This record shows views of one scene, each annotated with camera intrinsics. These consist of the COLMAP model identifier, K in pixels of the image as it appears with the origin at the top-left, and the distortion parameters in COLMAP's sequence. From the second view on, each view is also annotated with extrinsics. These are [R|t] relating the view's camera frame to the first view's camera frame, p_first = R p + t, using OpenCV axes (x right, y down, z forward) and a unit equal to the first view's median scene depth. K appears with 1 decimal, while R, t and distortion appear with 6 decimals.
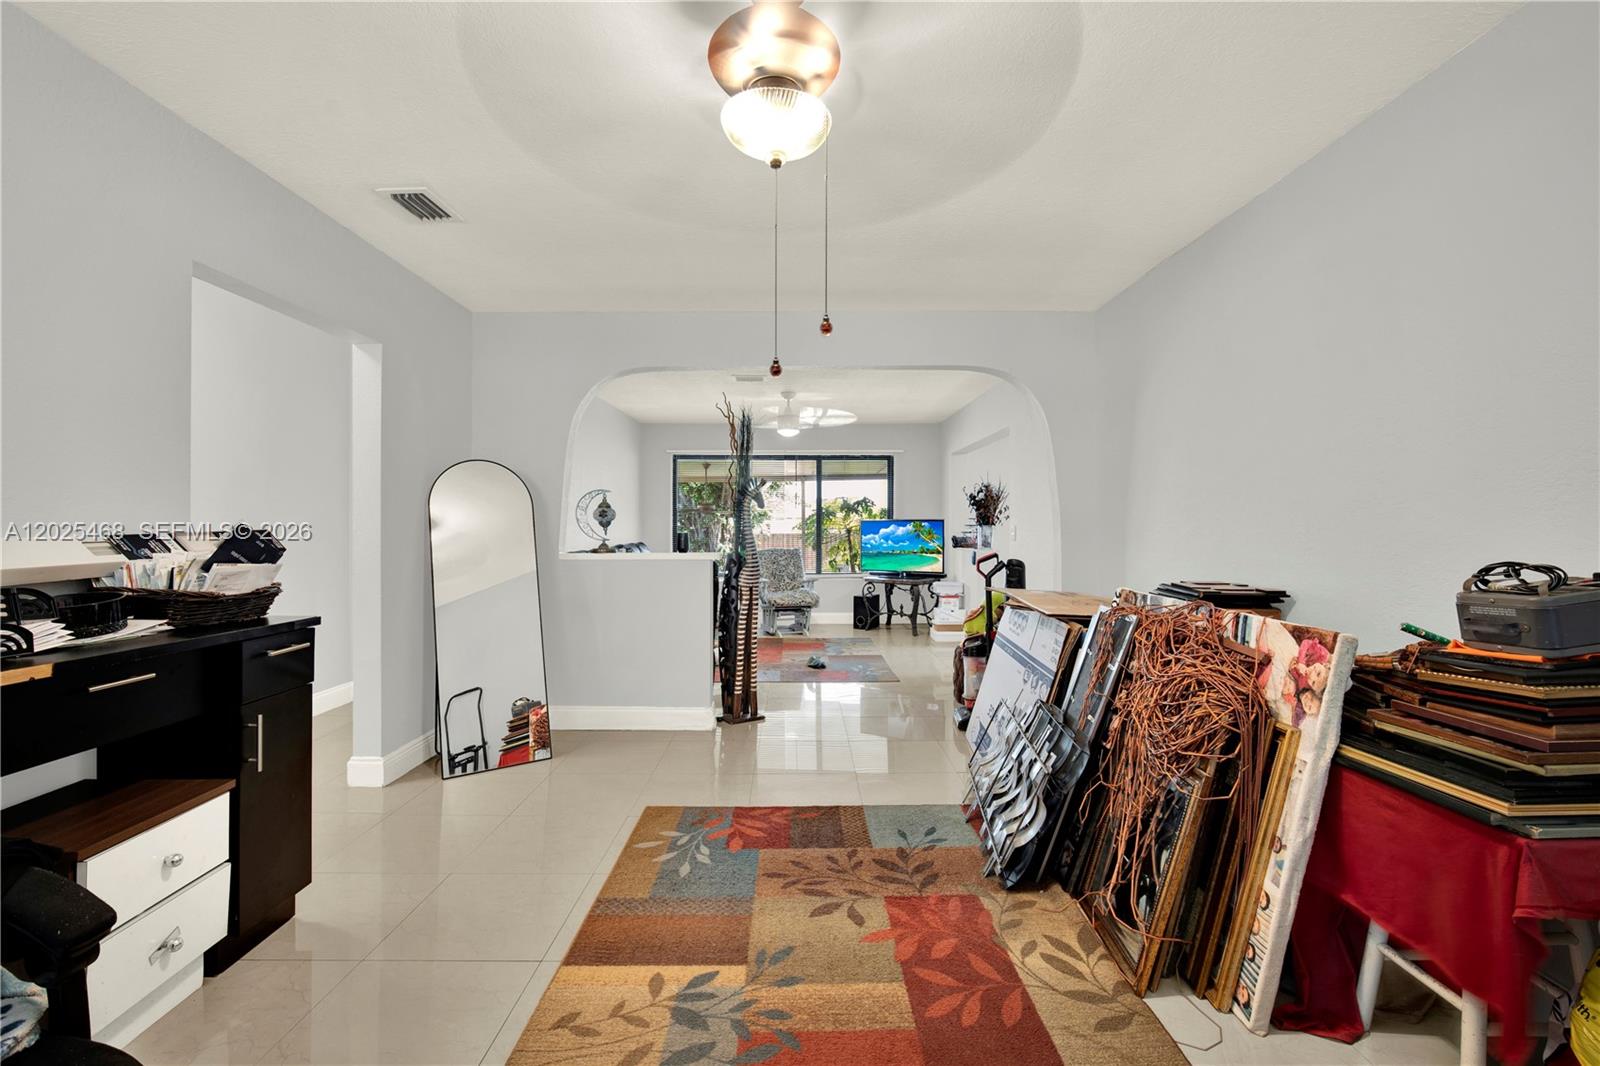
lens RADIAL K [[708.0, 0, 801.9], [0, 708.0, 540.2], [0, 0, 1]] dist [-0.013783, 0.003902]
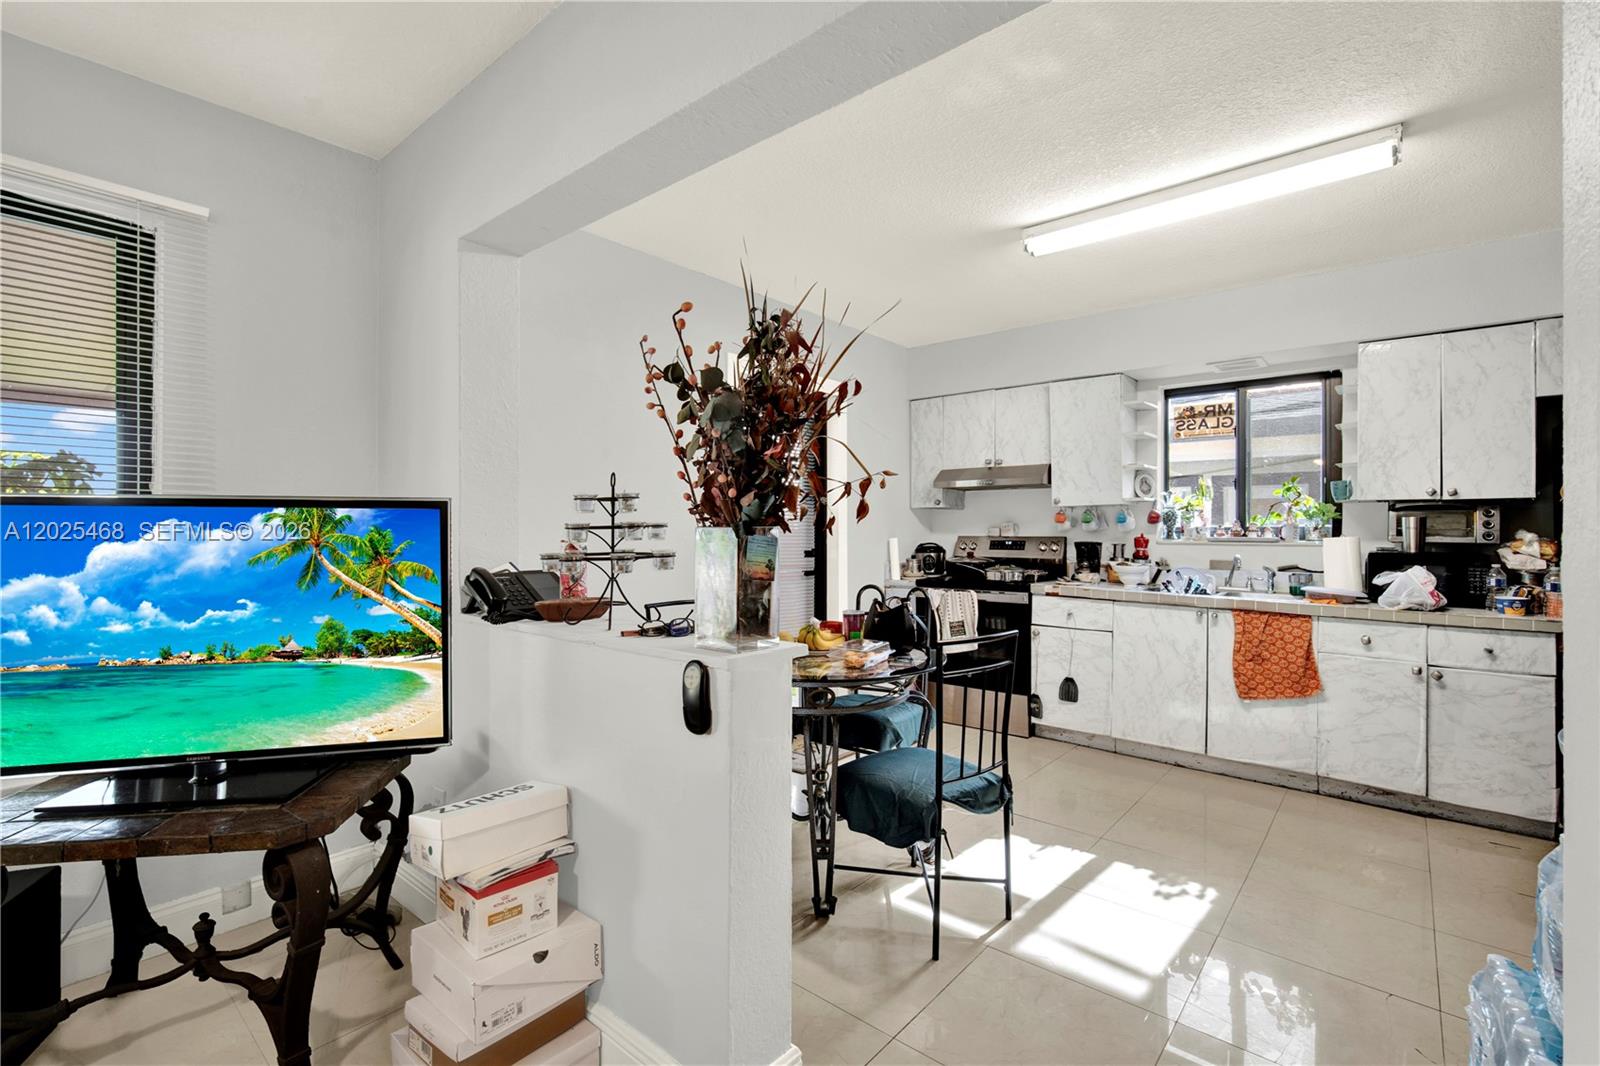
lens RADIAL K [[720.1, 0, 800.0], [0, 720.1, 533.0], [0, 0, 1]] dist [-0.016695, 0.000090]
pose [[0.655828, -0.000045, 0.754910, 0.292369], [0.011049, 0.999893, -0.009539, -0.044170], [-0.754829, 0.014597, 0.655759, 2.186997]]
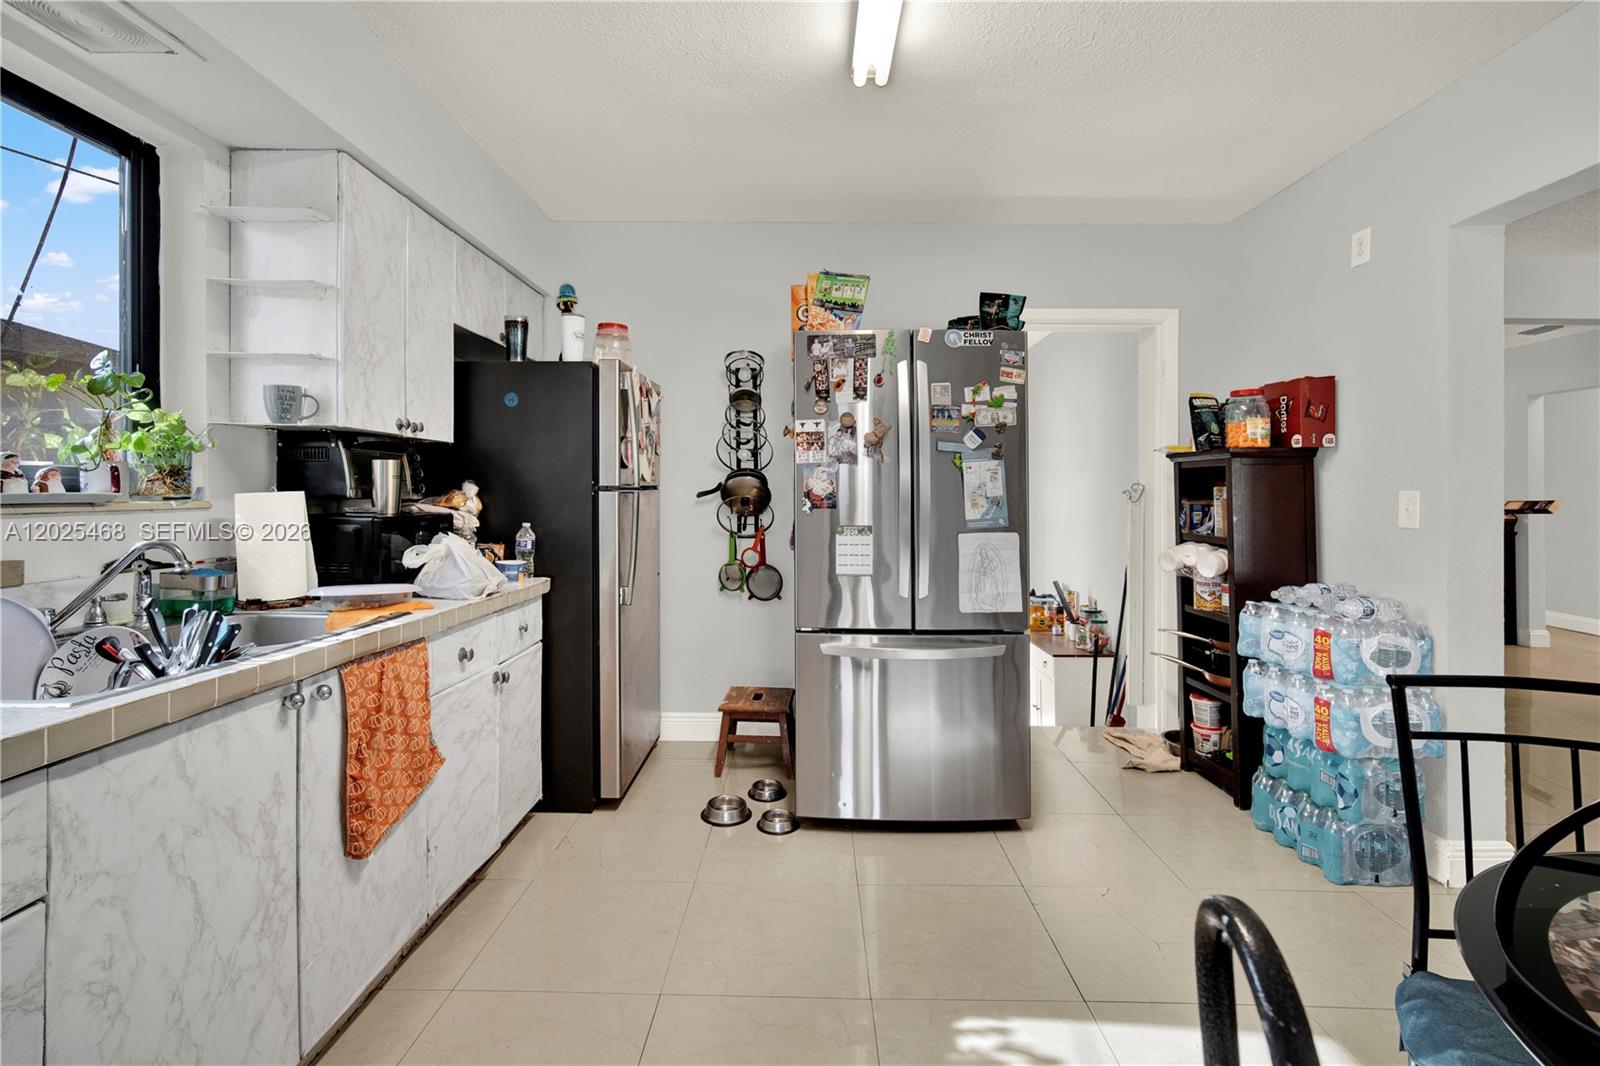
lens RADIAL K [[709.6, 0, 796.0], [0, 709.6, 481.3], [0, 0, 1]] dist [-0.014958, 0.000467]
pose [[-0.999430, -0.008118, 0.032757, 1.413011], [-0.008015, 0.999963, 0.003266, -0.053297], [-0.032782, 0.003001, -0.999458, 2.969019]]
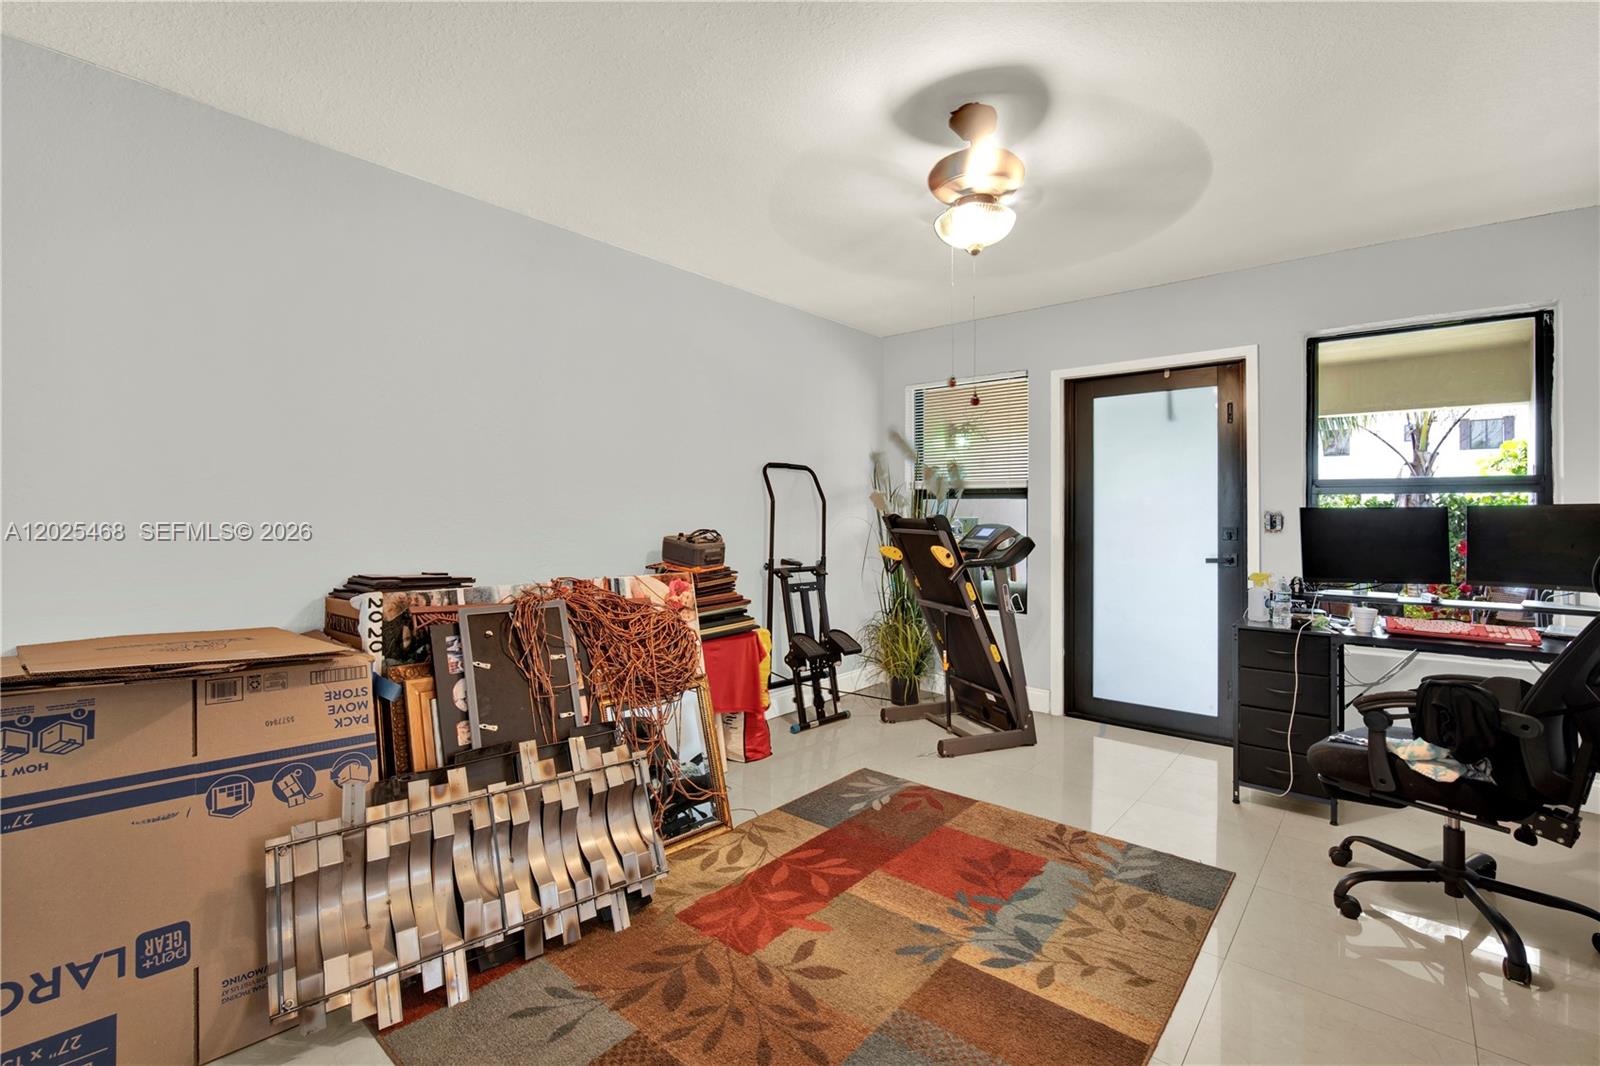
lens RADIAL K [[706.3, 0, 805.6], [0, 706.3, 523.8], [0, 0, 1]] dist [-0.012050, 0.000415]
pose [[-0.755776, -0.010491, 0.654746, -0.402256], [0.008614, 0.999626, 0.025960, -0.023421], [-0.654773, 0.025261, -0.755403, 1.328902]]
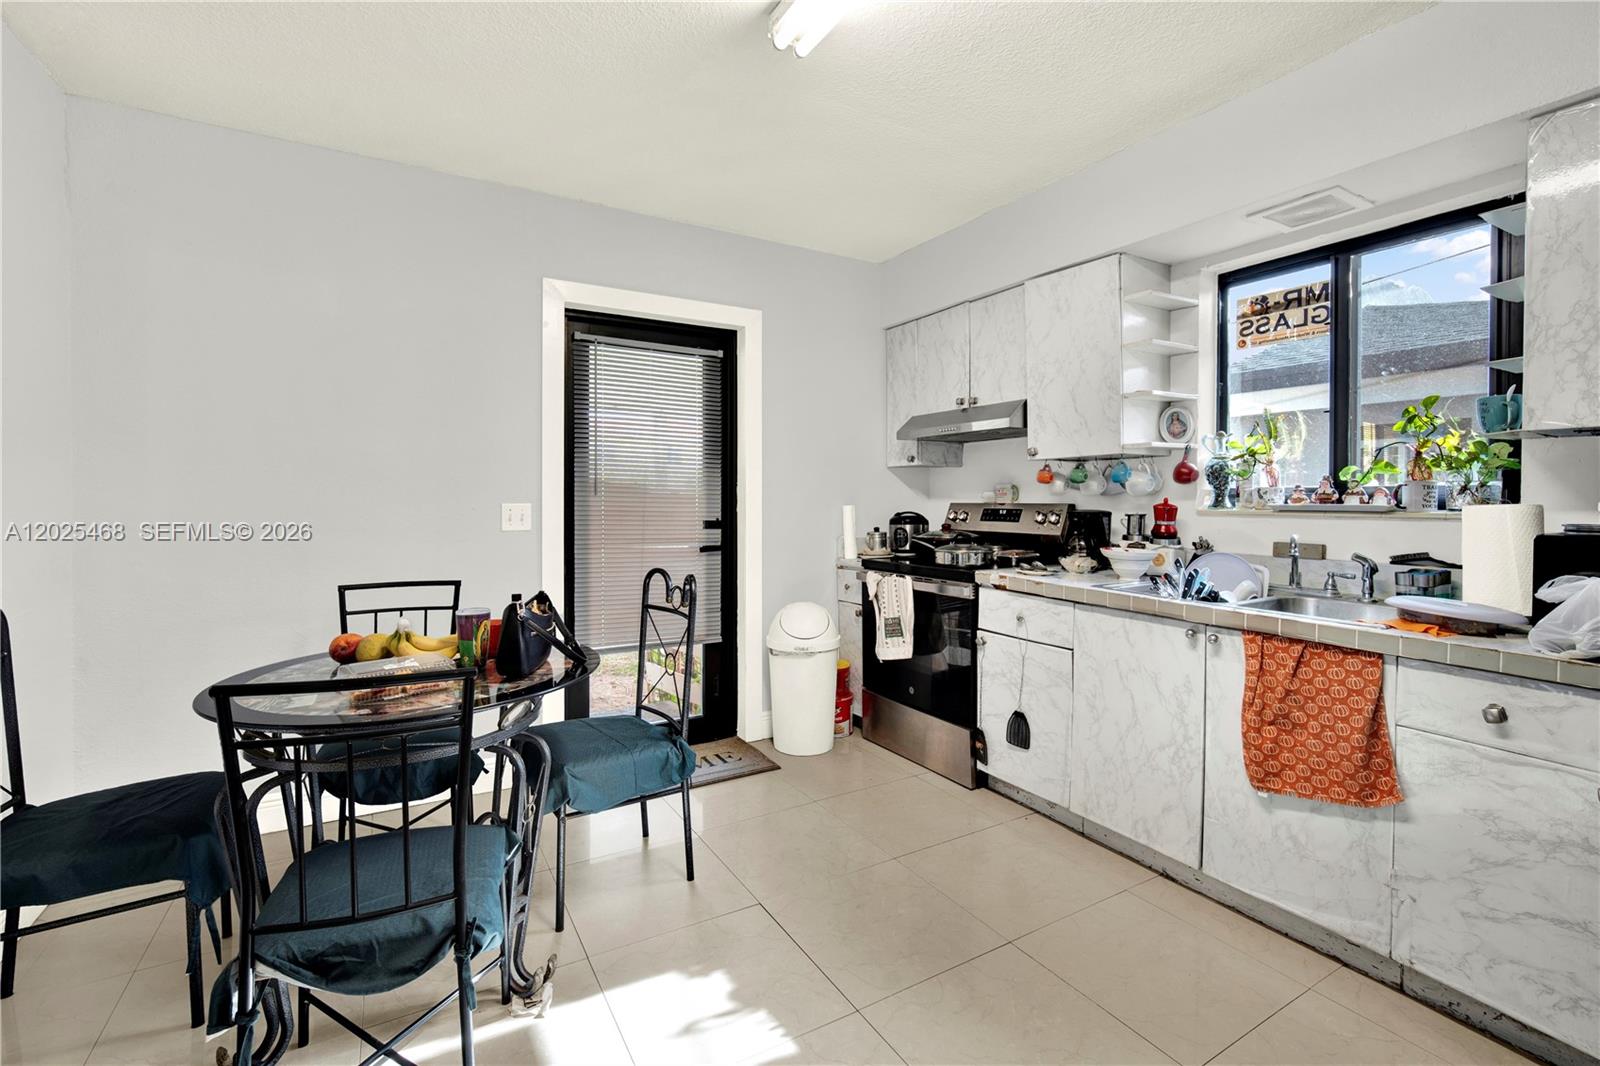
lens RADIAL K [[701.0, 0, 792.6], [0, 701.0, 511.6], [0, 0, 1]] dist [-0.012816, 0.000989]
pose [[0.869274, -0.008192, 0.494263, 1.017739], [0.008229, 0.999964, 0.002101, -0.037666], [-0.494262, 0.002241, 0.869310, 2.051442]]
